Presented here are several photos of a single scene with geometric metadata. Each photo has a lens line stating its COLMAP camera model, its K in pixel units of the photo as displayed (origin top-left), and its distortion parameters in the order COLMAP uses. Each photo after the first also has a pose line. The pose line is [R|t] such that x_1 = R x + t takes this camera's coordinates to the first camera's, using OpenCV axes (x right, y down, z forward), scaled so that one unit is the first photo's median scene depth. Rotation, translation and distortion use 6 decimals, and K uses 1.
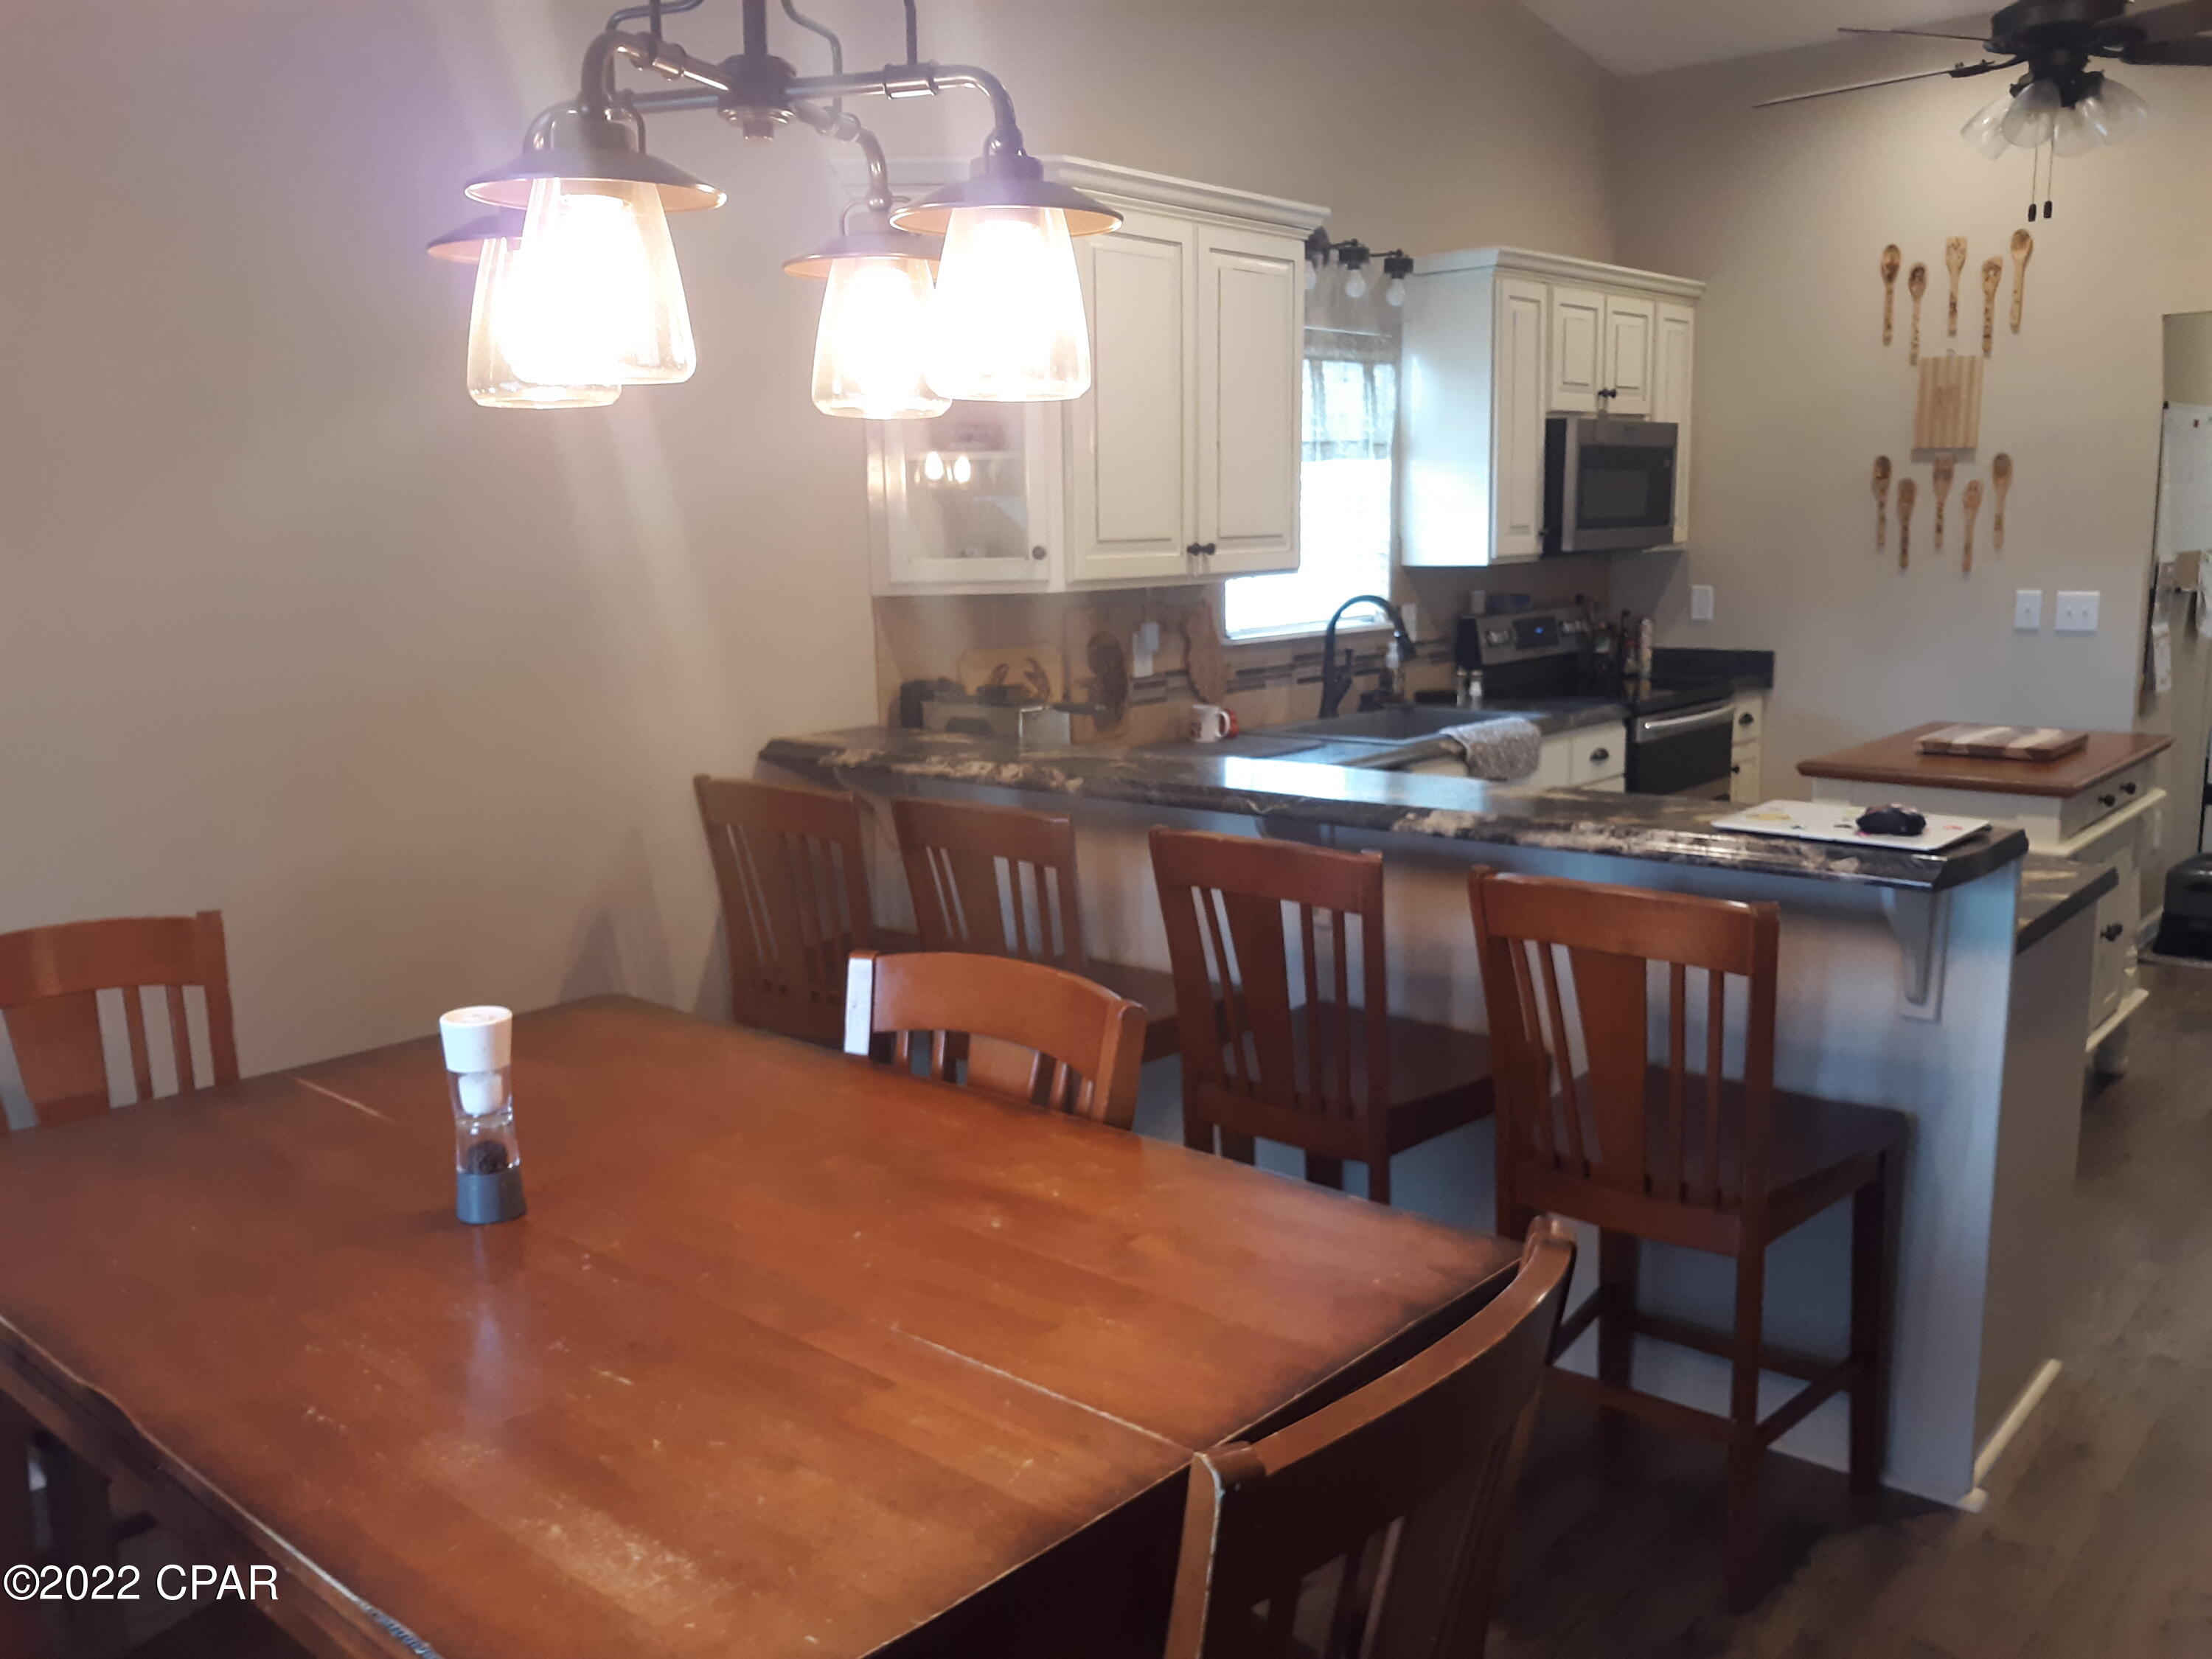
lens RADIAL K [[1796.4, 0, 1105.2], [0, 1796.4, 842.4], [0, 0, 1]] dist [-0.019011, 0.005957]
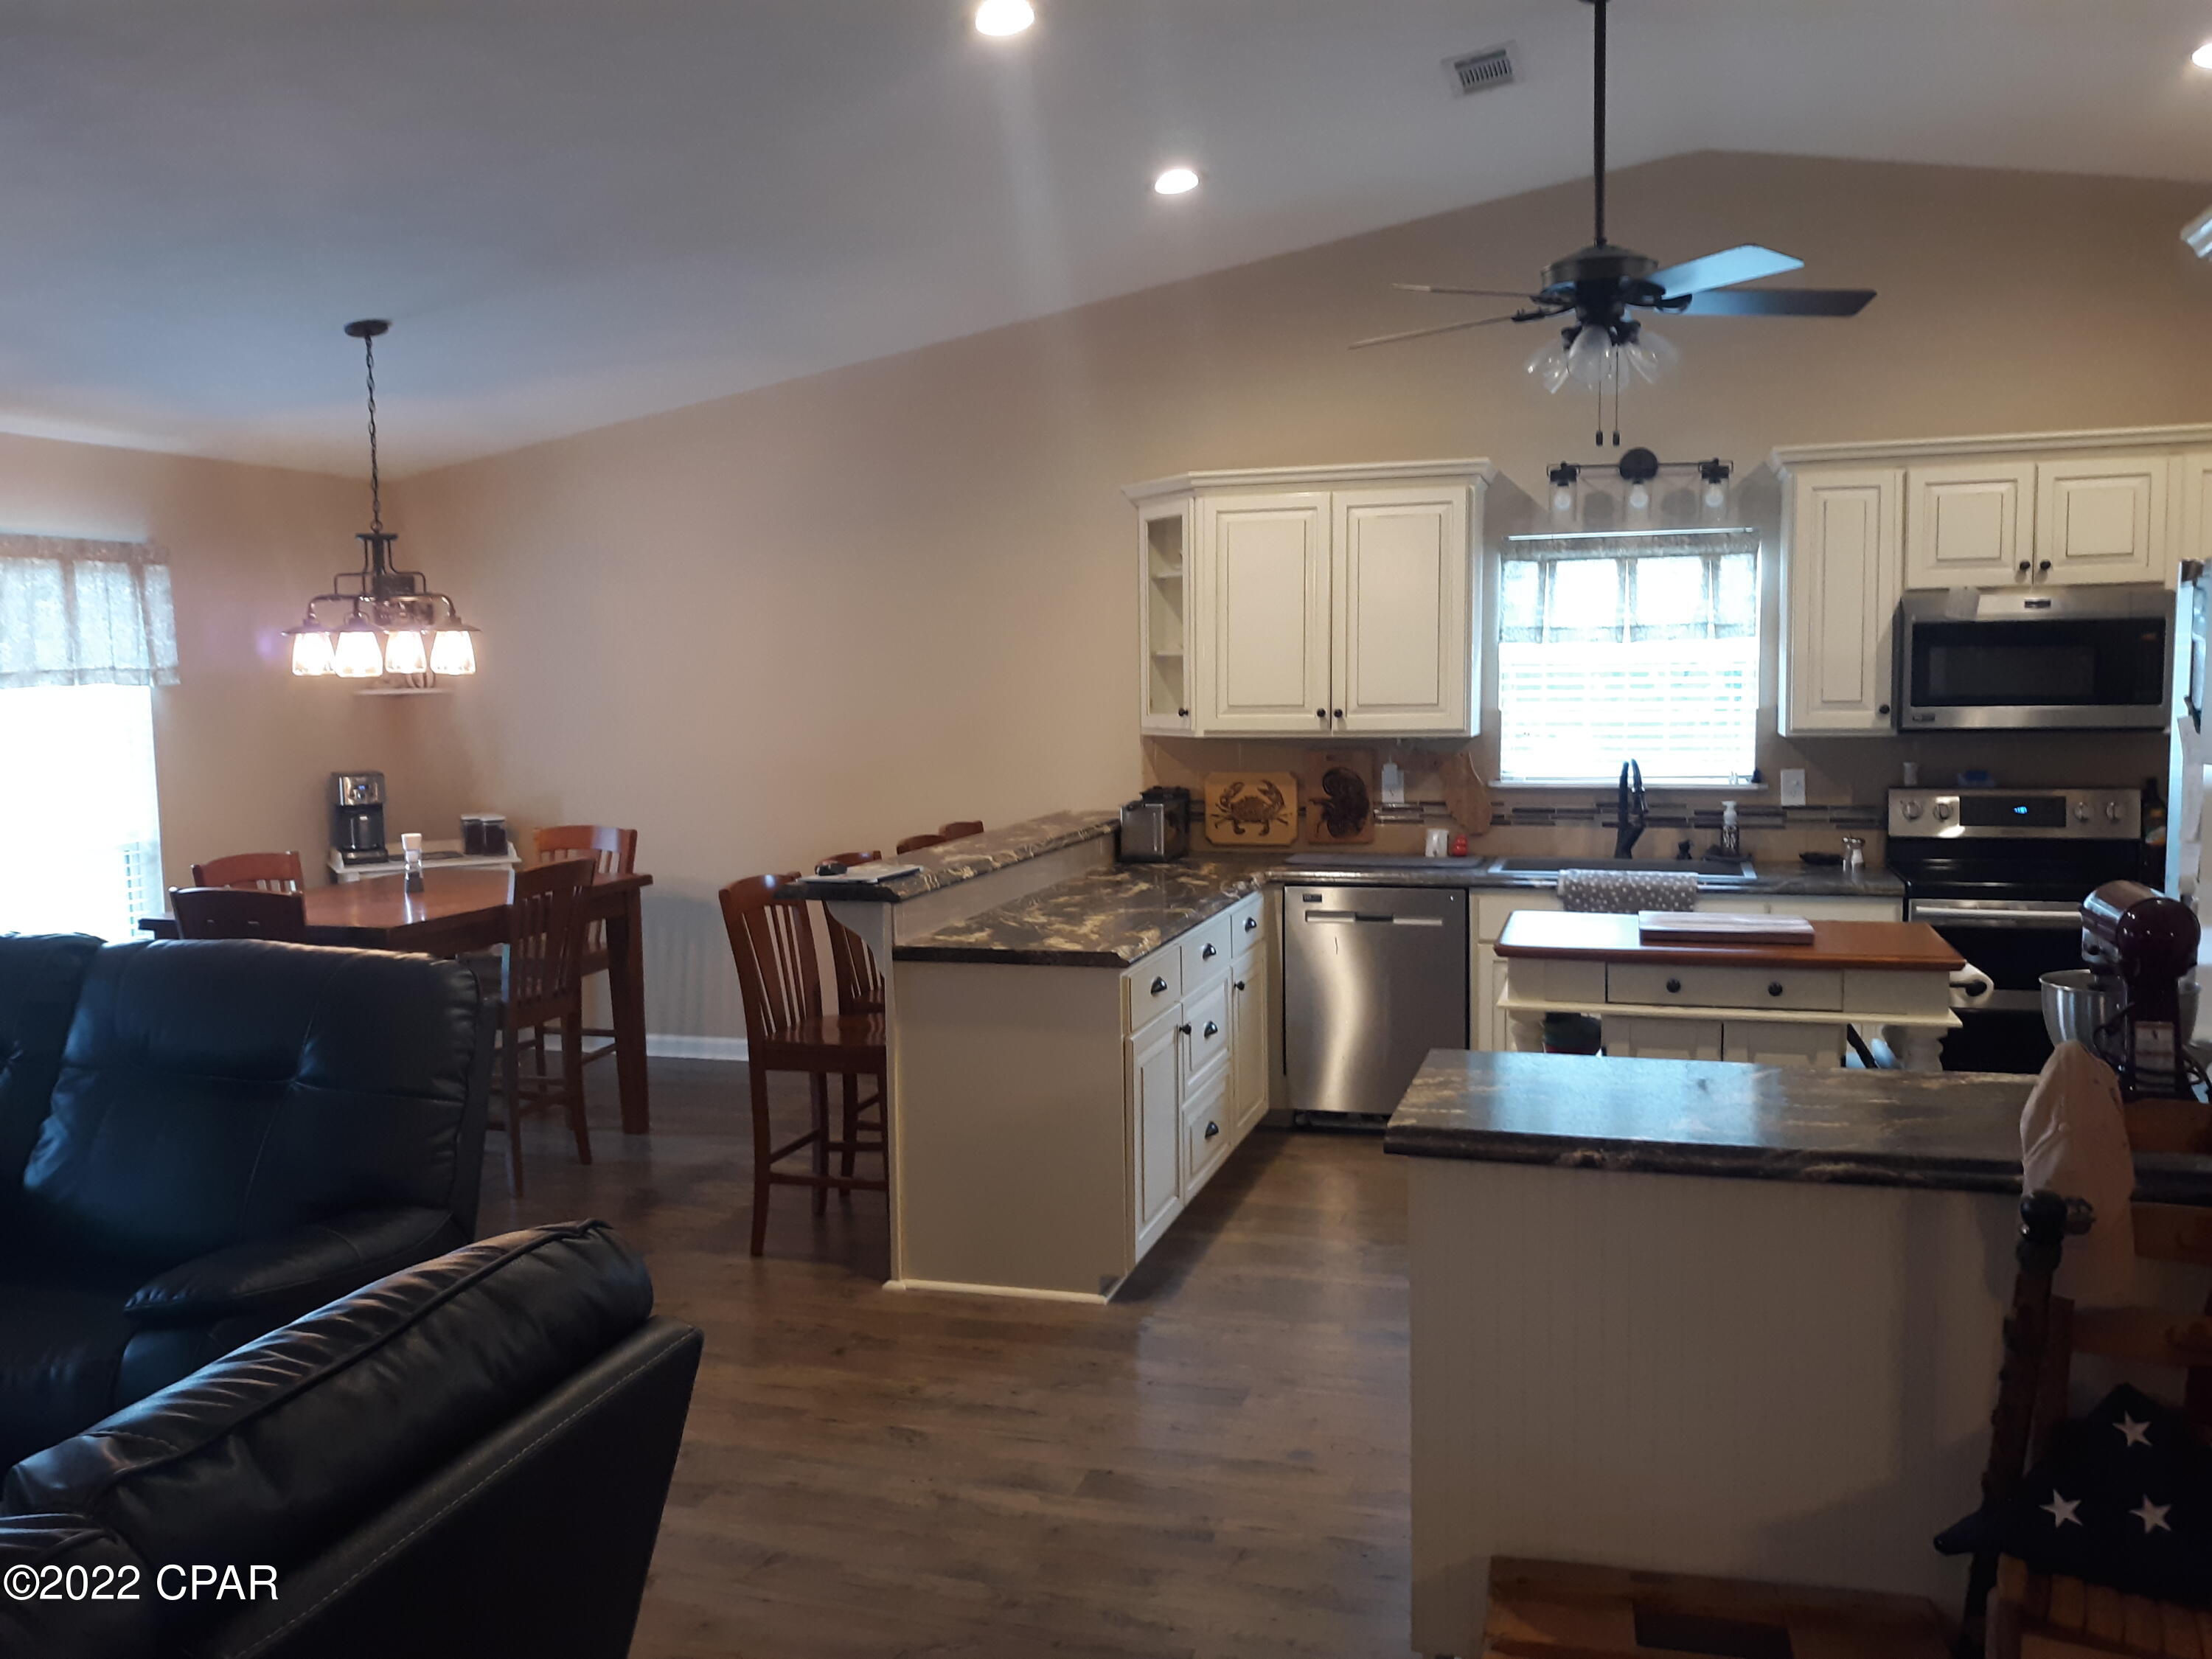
lens RADIAL K [[1796.4, 0, 1107.9], [0, 1796.4, 823.8], [0, 0, 1]] dist [-0.019011, 0.005957]
pose [[0.423834, 0.108025, -0.899275, 1.059834], [-0.150832, 0.987416, 0.047525, -0.099079], [0.893093, 0.115497, 0.434794, 0.191672]]
